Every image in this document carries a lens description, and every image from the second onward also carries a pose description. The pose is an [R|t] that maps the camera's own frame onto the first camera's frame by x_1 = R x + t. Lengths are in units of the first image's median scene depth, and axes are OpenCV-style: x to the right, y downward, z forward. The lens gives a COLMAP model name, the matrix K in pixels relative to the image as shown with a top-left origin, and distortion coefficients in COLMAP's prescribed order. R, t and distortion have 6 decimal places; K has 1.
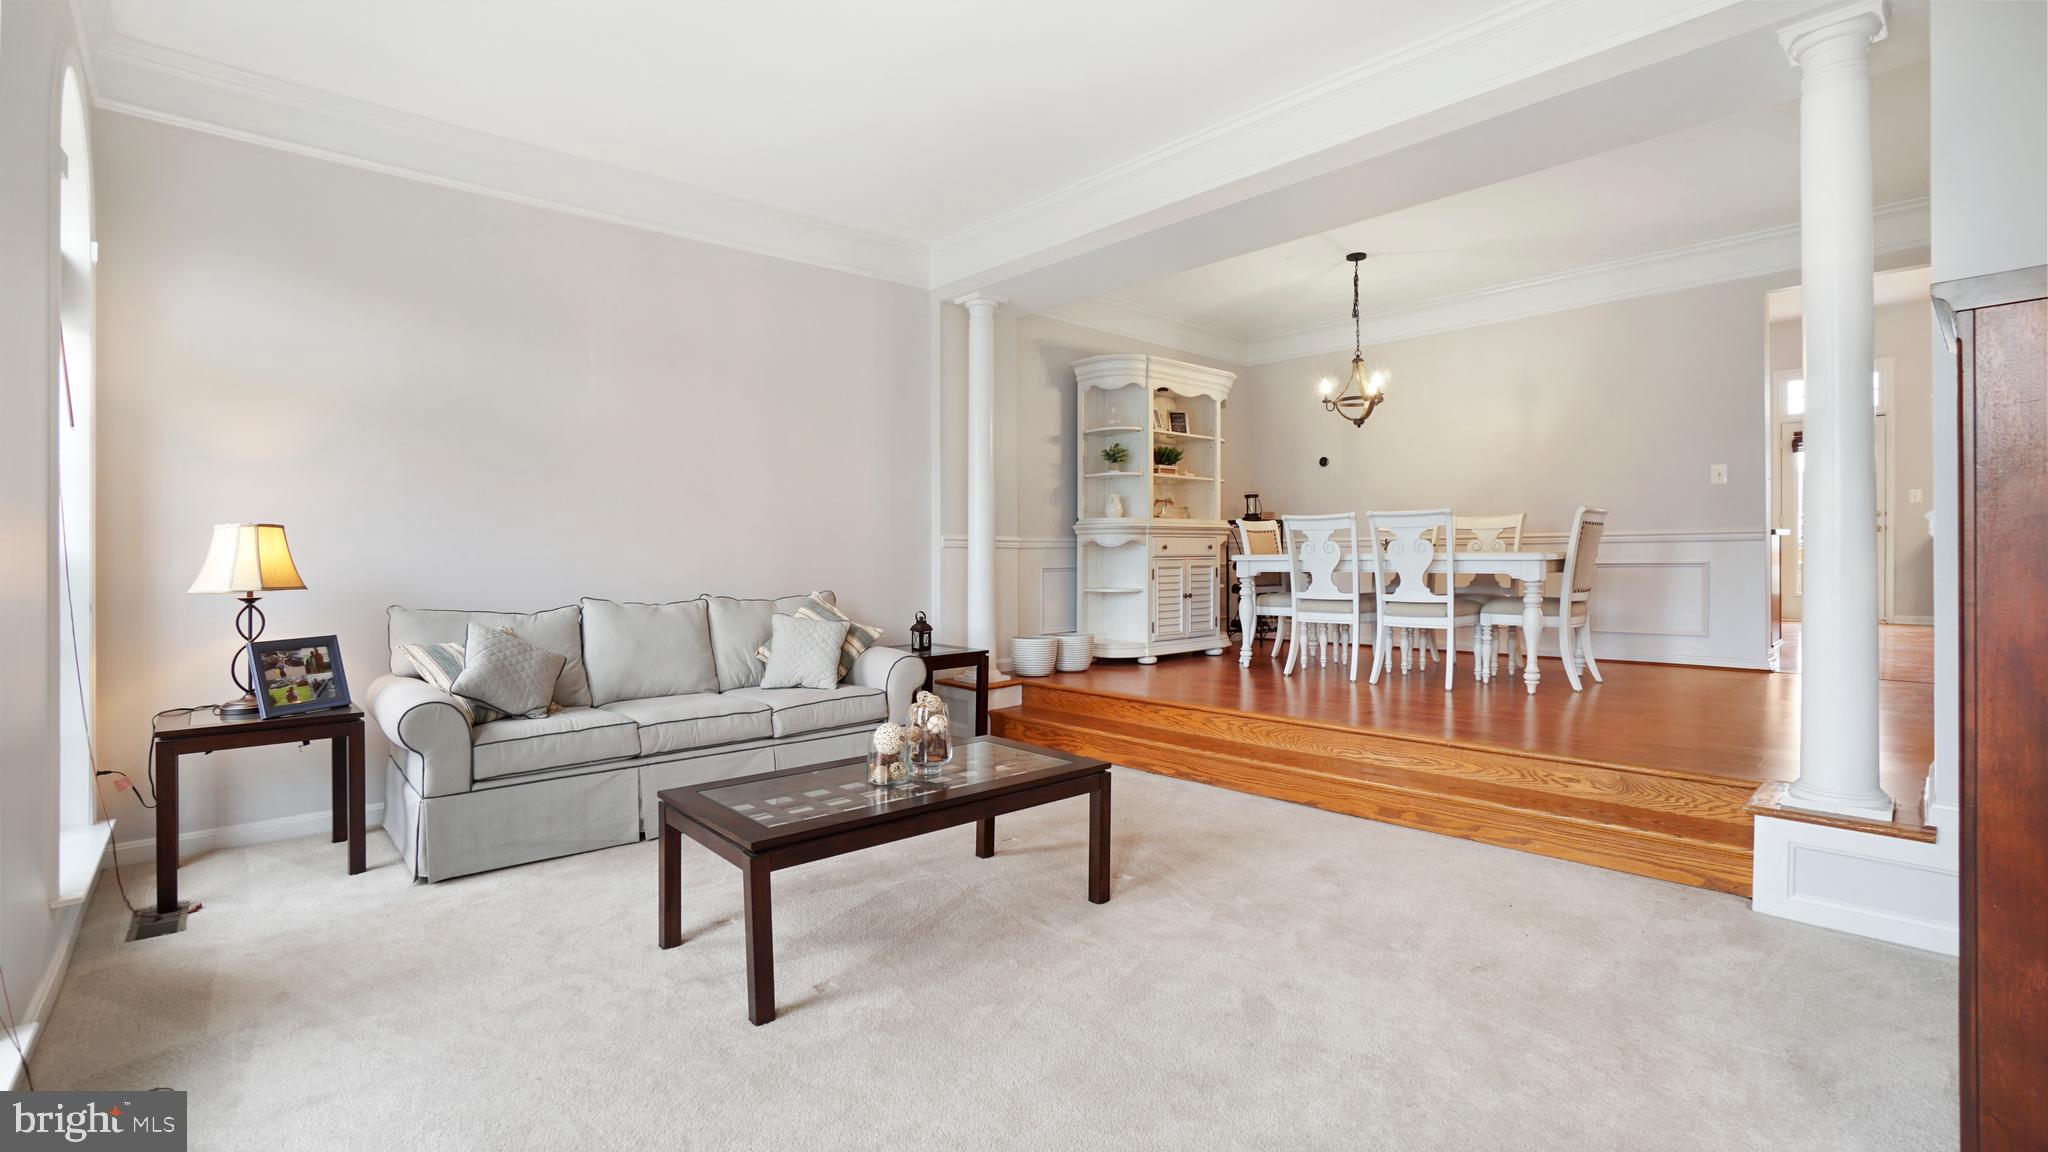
lens RADIAL K [[875.6, 0, 1027.0], [0, 875.6, 542.0], [0, 0, 1]] dist [-0.037817, 0.000030]
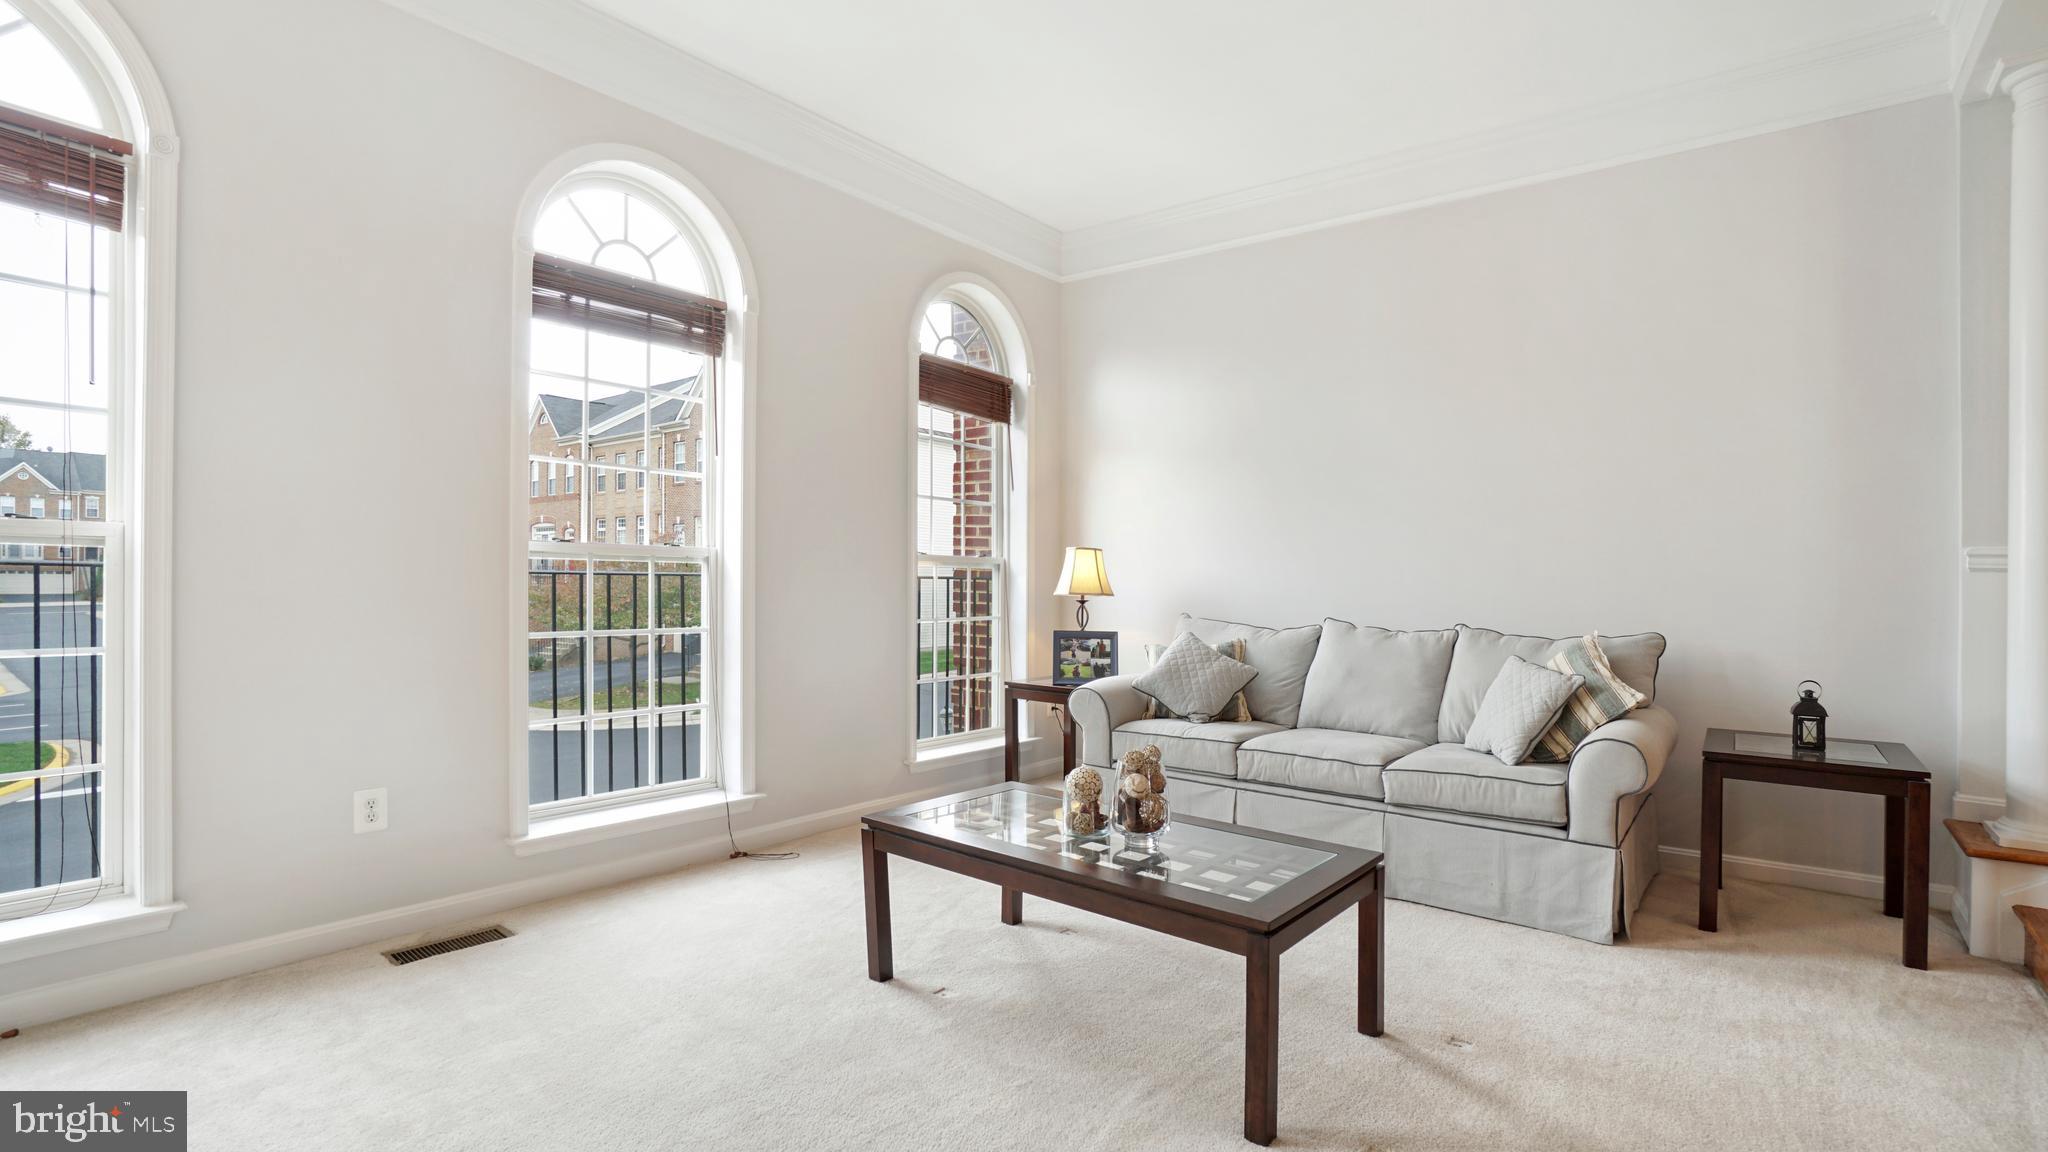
lens RADIAL K [[973.4, 0, 1059.2], [0, 973.4, 570.1], [0, 0, 1]] dist [-0.017751, -0.000003]
pose [[0.185414, 0.004590, -0.982650, 0.362472], [-0.003534, 0.999986, 0.004004, 0.005755], [0.982654, 0.002731, 0.185428, 0.368572]]
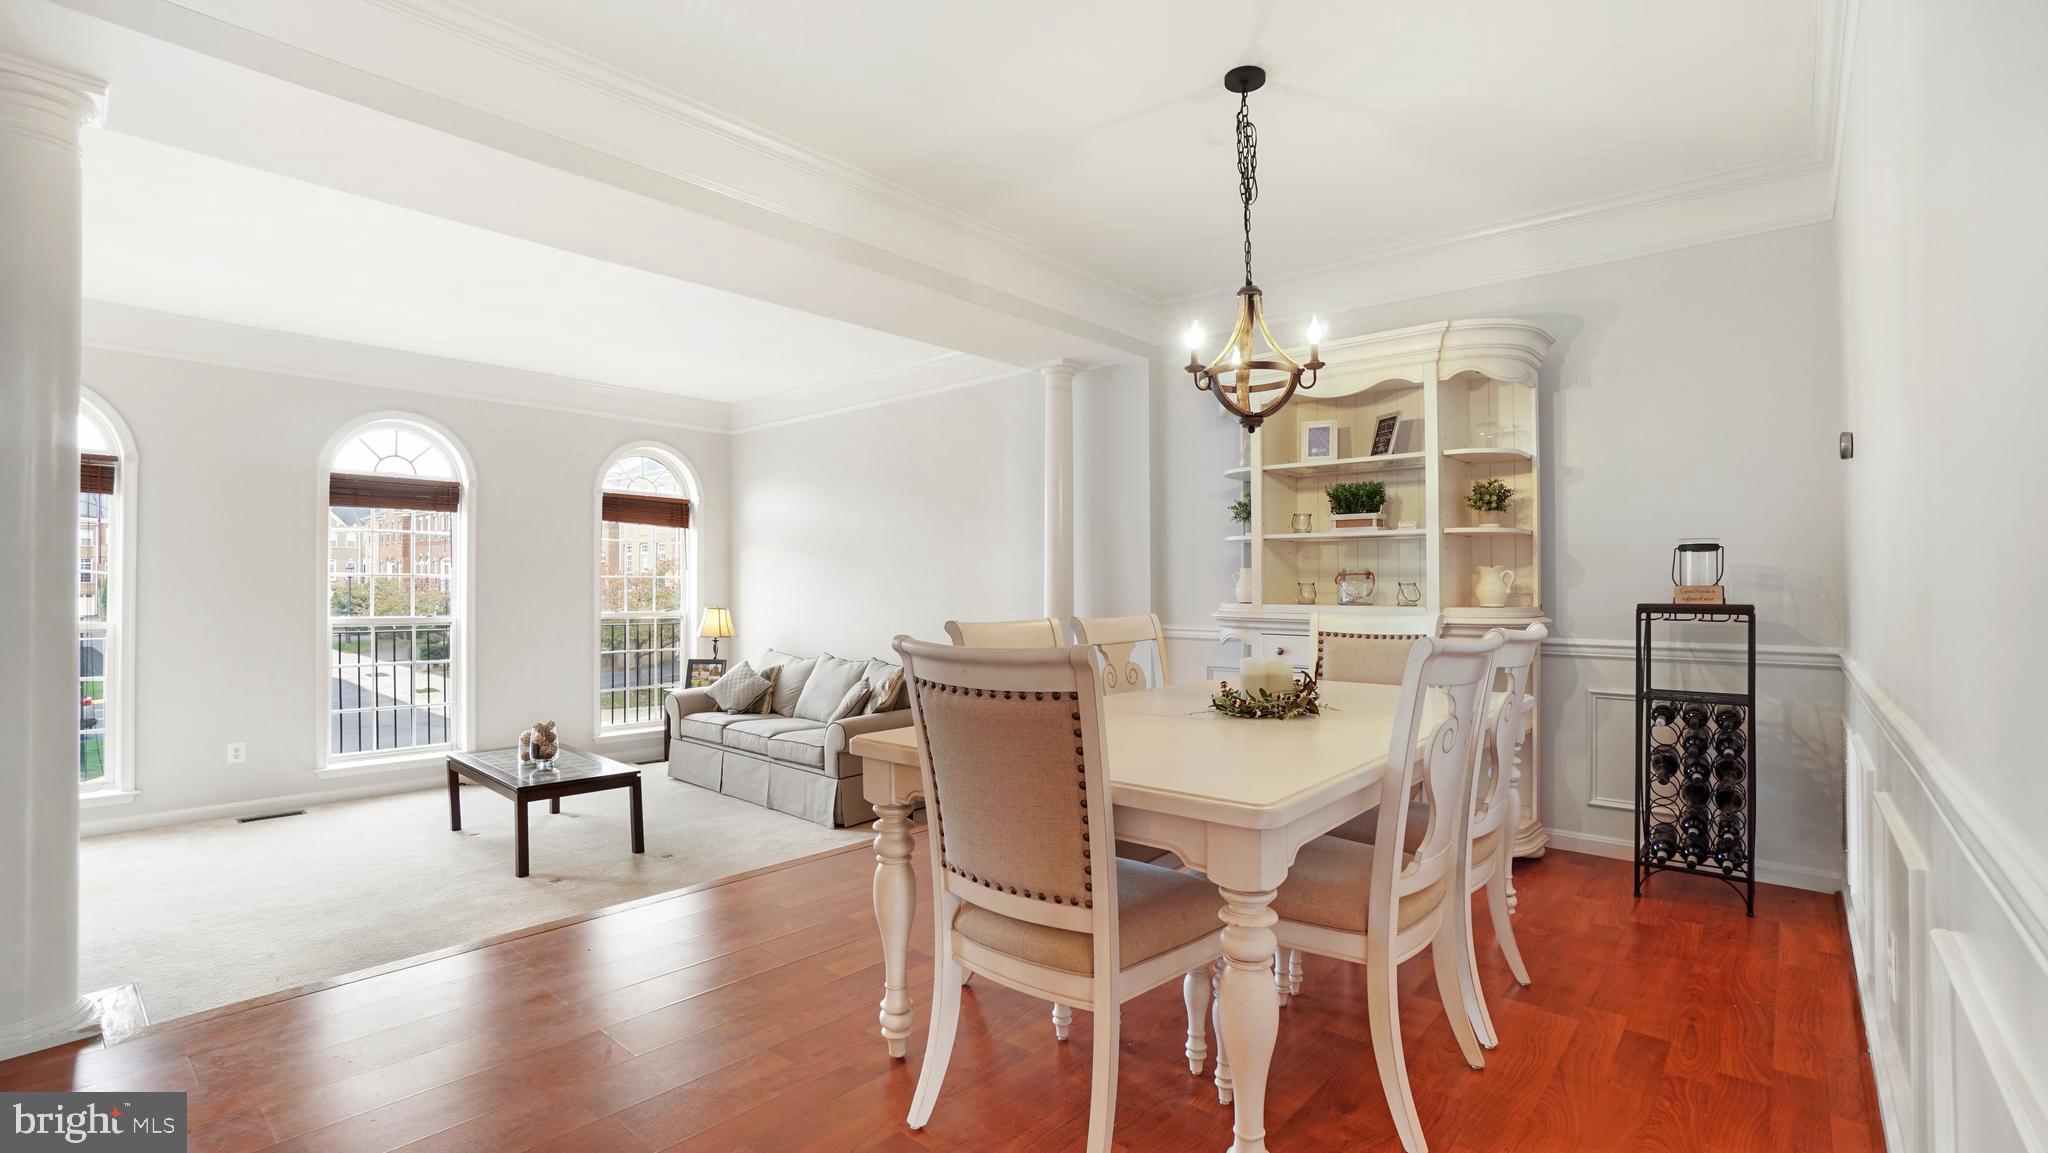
lens RADIAL K [[898.8, 0, 1031.1], [0, 898.8, 571.8], [0, 0, 1]] dist [-0.020039, 0.000160]
pose [[0.134573, -0.006139, -0.990885, 0.878650], [0.003652, 0.999977, -0.005699, -0.055084], [0.990897, -0.002852, 0.134592, 0.841186]]
